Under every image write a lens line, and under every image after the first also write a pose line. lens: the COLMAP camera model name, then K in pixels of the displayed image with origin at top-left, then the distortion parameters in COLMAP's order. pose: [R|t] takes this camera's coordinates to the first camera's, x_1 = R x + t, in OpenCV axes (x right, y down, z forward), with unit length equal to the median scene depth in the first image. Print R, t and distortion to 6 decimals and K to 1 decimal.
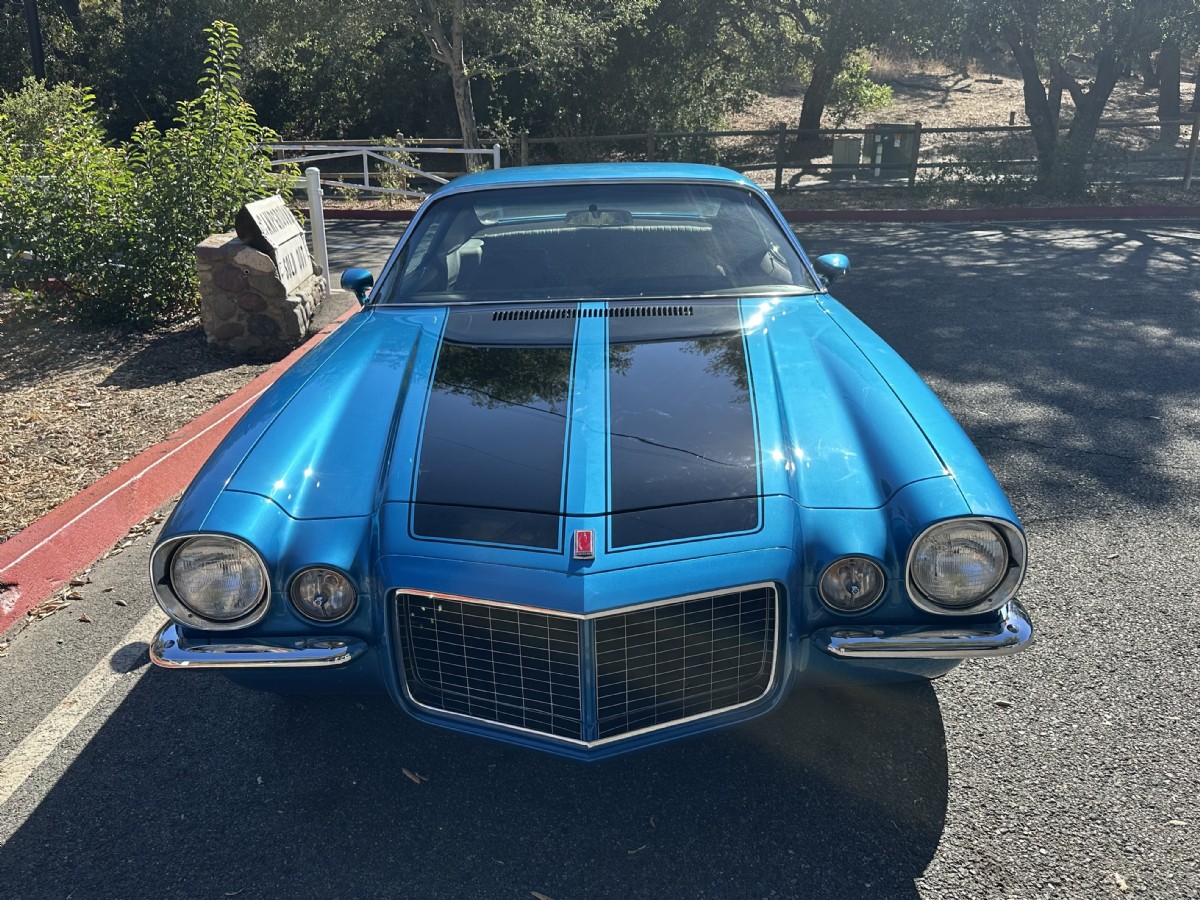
lens RADIAL K [[1048.5, 0, 599.6], [0, 1048.5, 457.2], [0, 0, 1]] dist [-0.019665, -0.014440]
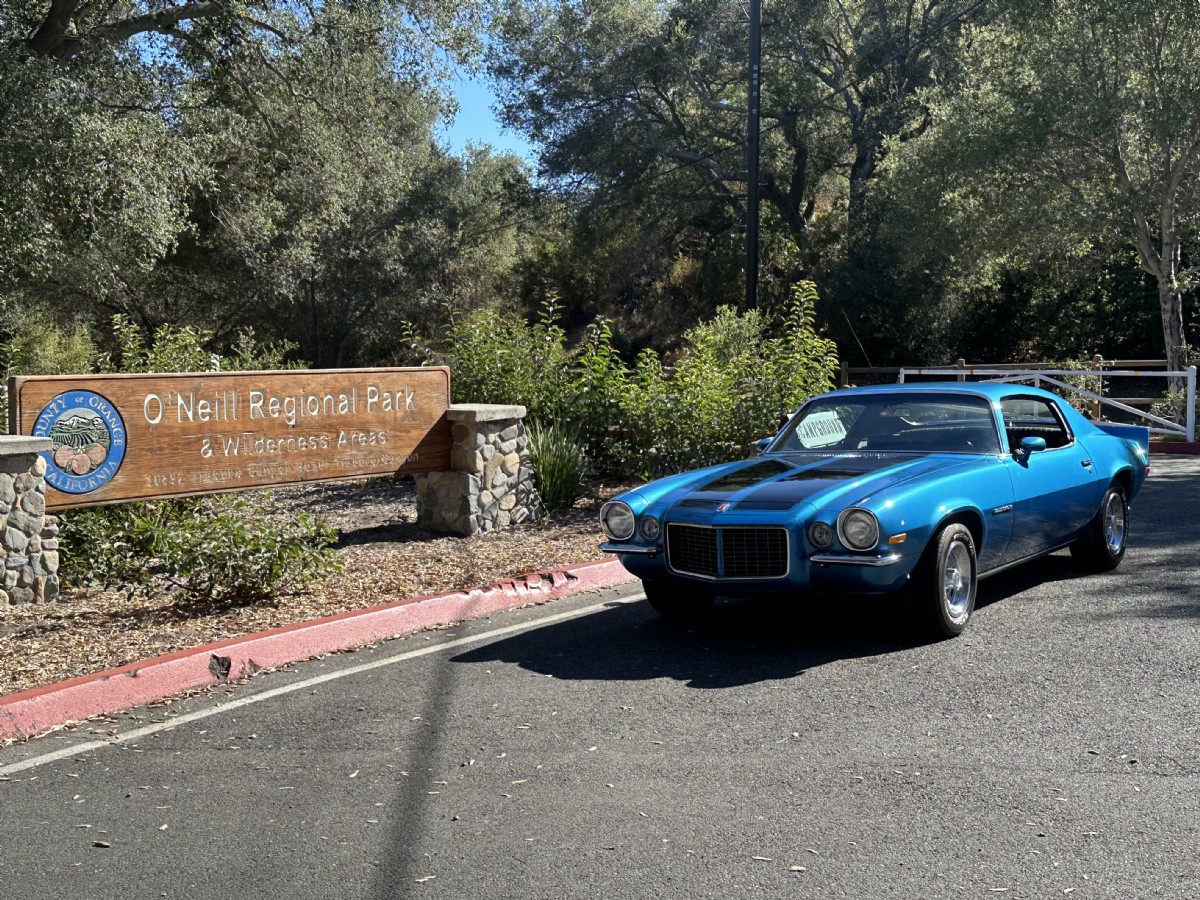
lens RADIAL K [[1519.6, 0, 600.6], [0, 1519.6, 450.1], [0, 0, 1]] dist [0.047015, 0.000000]
pose [[0.828332, 0.020493, -0.559863, 0.193964], [-0.150643, 0.970673, -0.187350, 0.072087], [0.539604, 0.239527, 0.807127, -0.245162]]
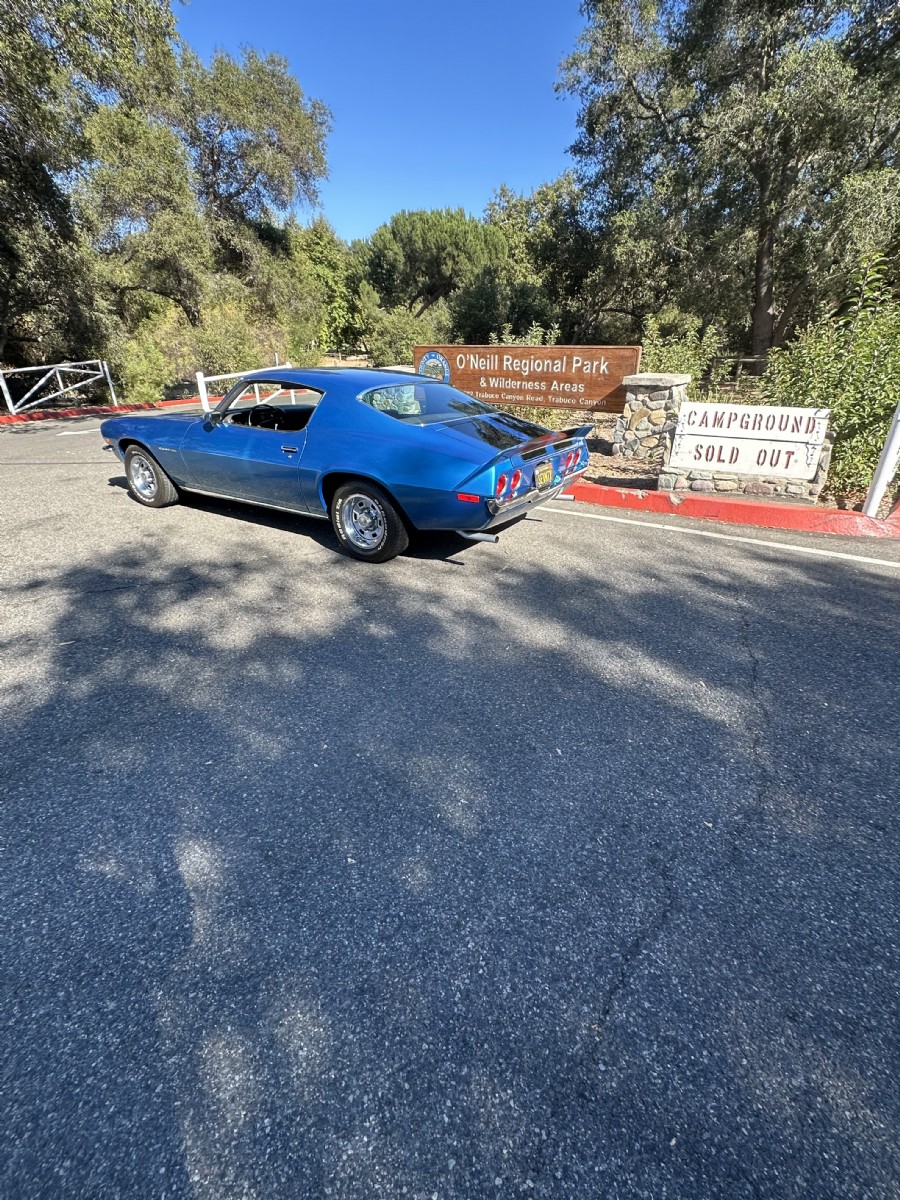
lens RADIAL K [[558.9, 0, 449.5], [0, 558.9, 598.5], [0, 0, 1]] dist [-0.001863, -0.000059]
pose [[-0.558975, 0.353214, -0.750192, 0.189479], [-0.244797, 0.794111, 0.556293, -0.129874], [0.792226, 0.494599, -0.357422, 0.391637]]
